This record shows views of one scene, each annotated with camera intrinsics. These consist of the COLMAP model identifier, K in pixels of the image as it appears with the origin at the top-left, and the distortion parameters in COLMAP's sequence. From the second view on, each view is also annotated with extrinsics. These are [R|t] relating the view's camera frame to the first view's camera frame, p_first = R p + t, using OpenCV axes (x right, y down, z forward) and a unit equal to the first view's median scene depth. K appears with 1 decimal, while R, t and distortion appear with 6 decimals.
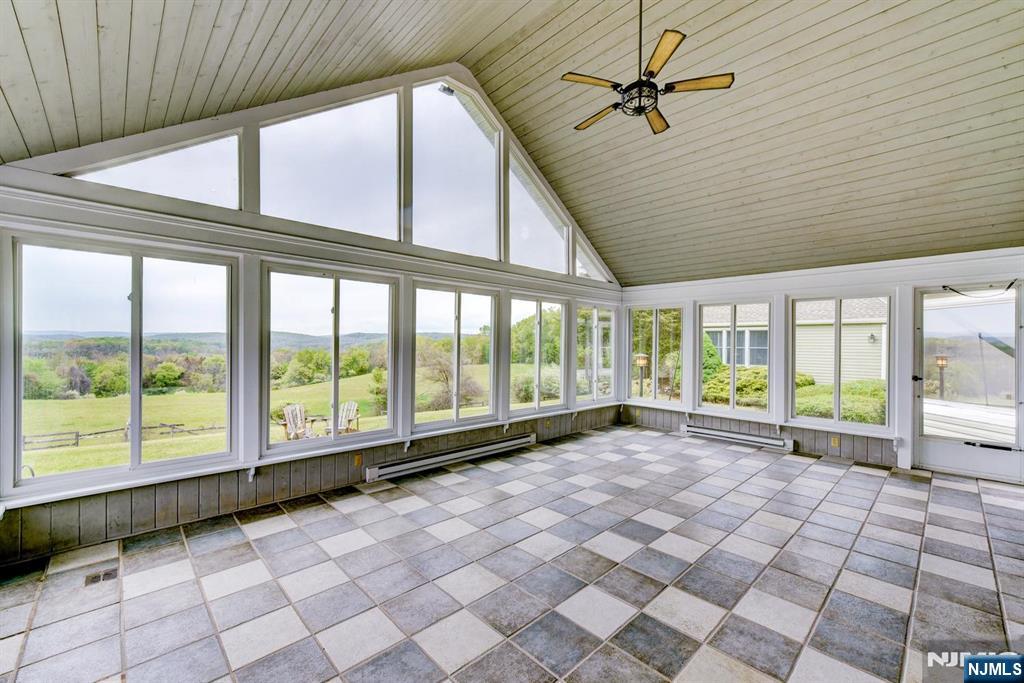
lens RADIAL K [[415.6, 0, 533.0], [0, 415.6, 340.0], [0, 0, 1]] dist [0.009390, -0.000055]
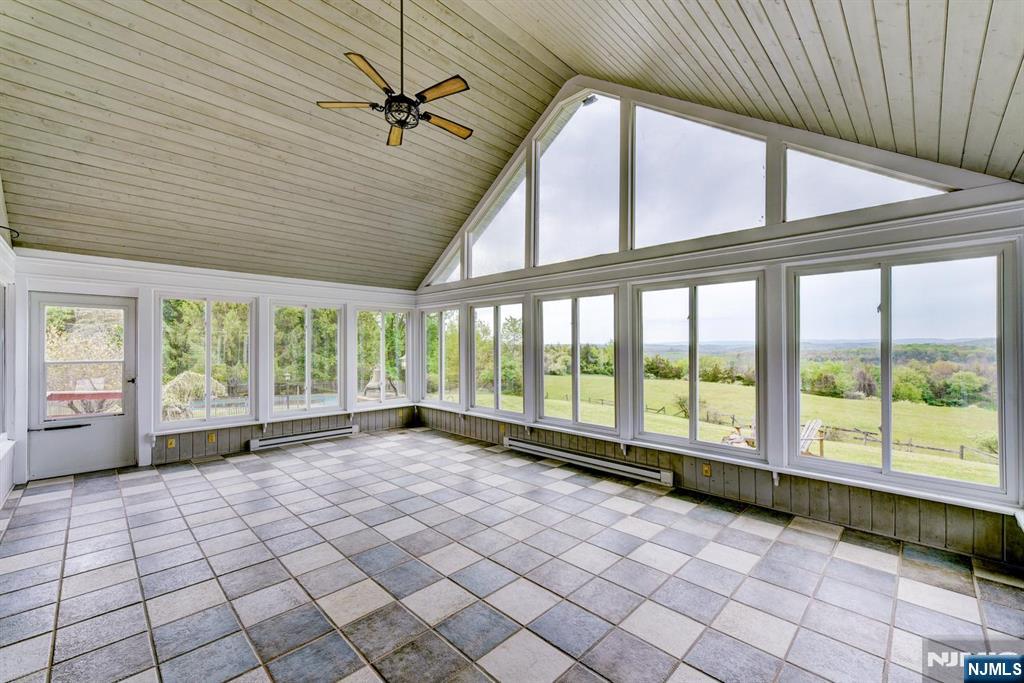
lens RADIAL K [[415.6, 0, 514.4], [0, 415.6, 348.4], [0, 0, 1]] dist [0.009390, -0.000055]
pose [[0.002781, -0.007326, -0.999969, 0.753282], [0.008304, 0.999939, -0.007303, 0.013141], [0.999962, -0.008283, 0.002842, 0.756884]]
